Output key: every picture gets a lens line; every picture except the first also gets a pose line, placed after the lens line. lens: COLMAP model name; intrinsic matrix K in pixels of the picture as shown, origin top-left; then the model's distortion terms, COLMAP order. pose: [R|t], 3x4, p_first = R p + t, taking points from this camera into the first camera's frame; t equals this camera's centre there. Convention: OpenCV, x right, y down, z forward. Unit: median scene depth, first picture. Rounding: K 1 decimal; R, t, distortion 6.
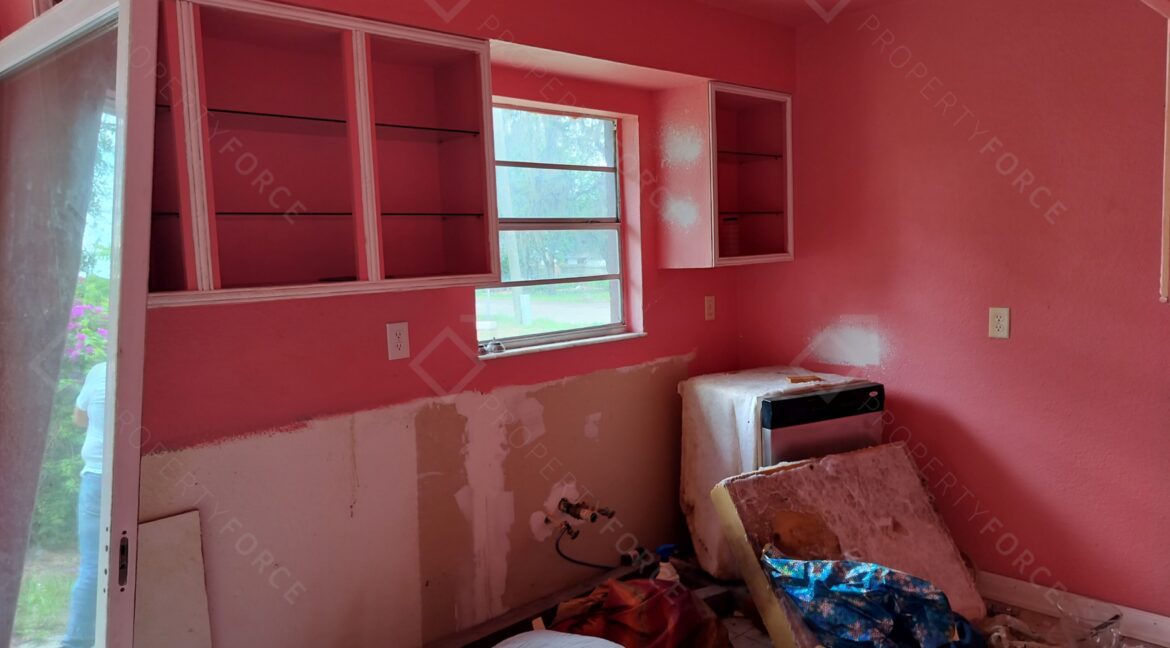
lens RADIAL K [[822.5, 0, 601.3], [0, 822.5, 324.1], [0, 0, 1]] dist [0.014569, -0.003692]
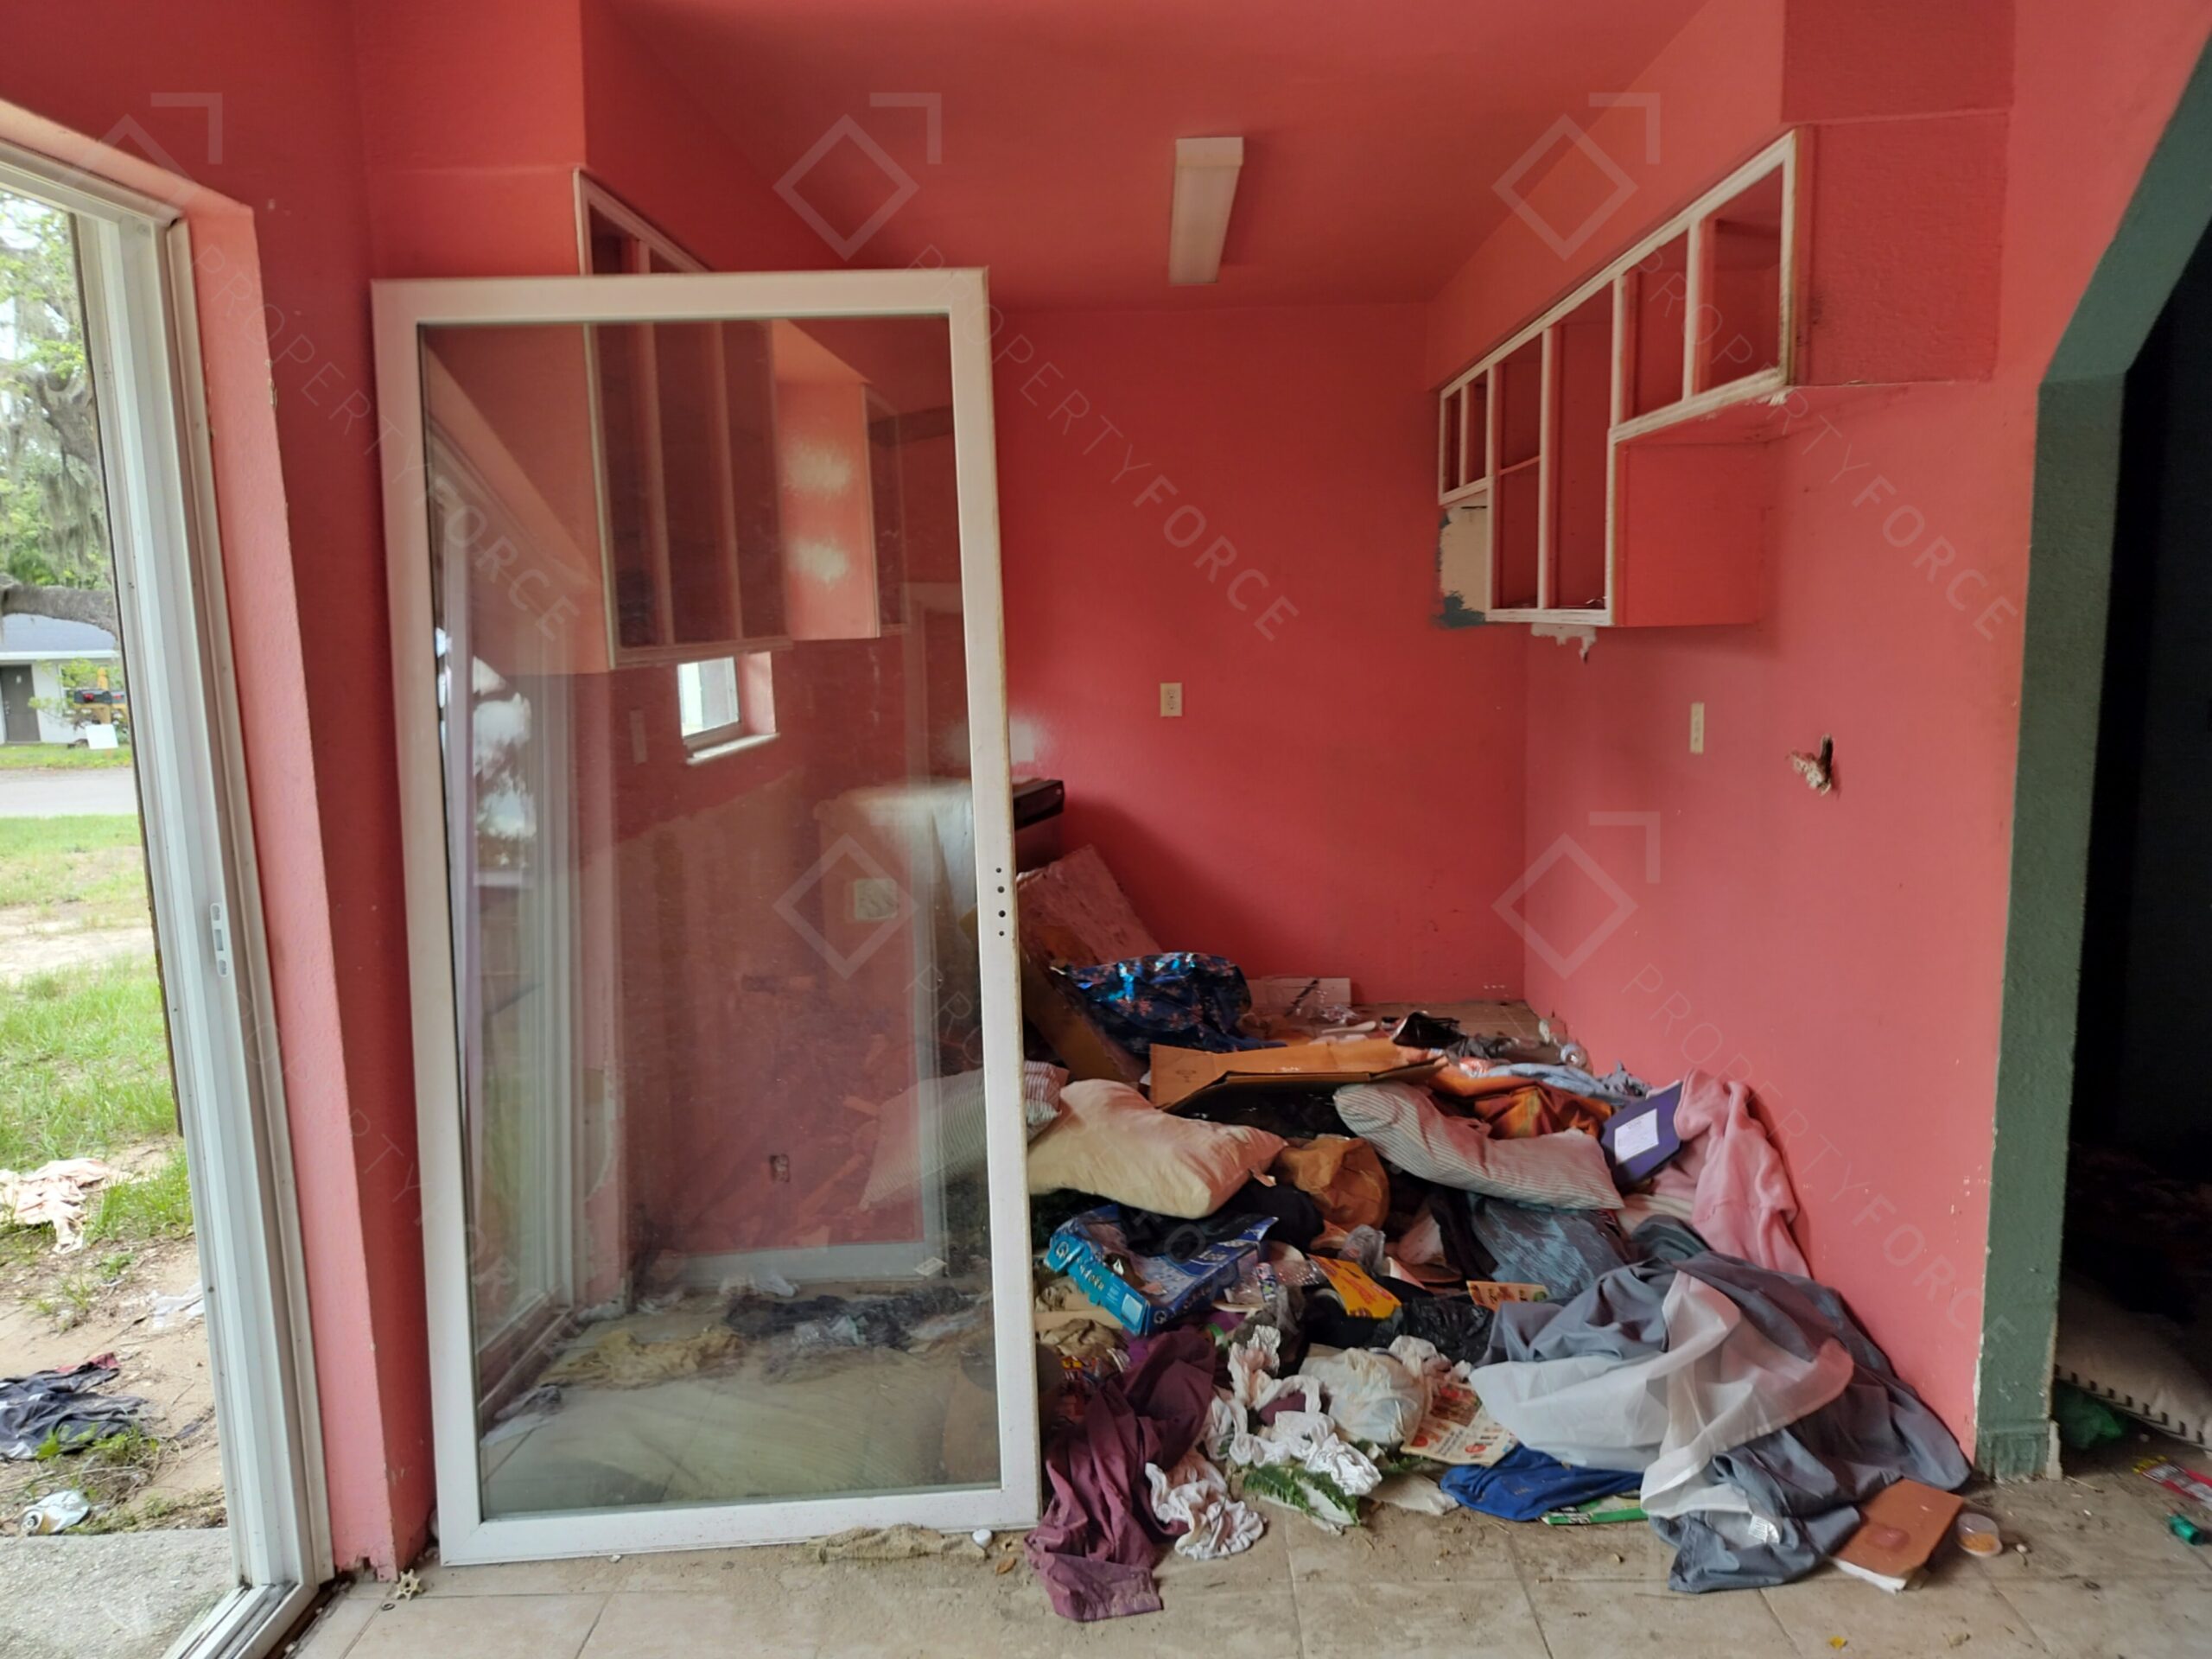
lens RADIAL K [[1588.8, 0, 1149.3], [0, 1588.8, 832.7], [0, 0, 1]] dist [0.060444, -0.057755]
pose [[0.689712, -0.081205, 0.719516, -0.894957], [0.059470, 0.996687, 0.055480, 0.051007], [-0.721638, 0.004525, 0.692256, -0.205629]]
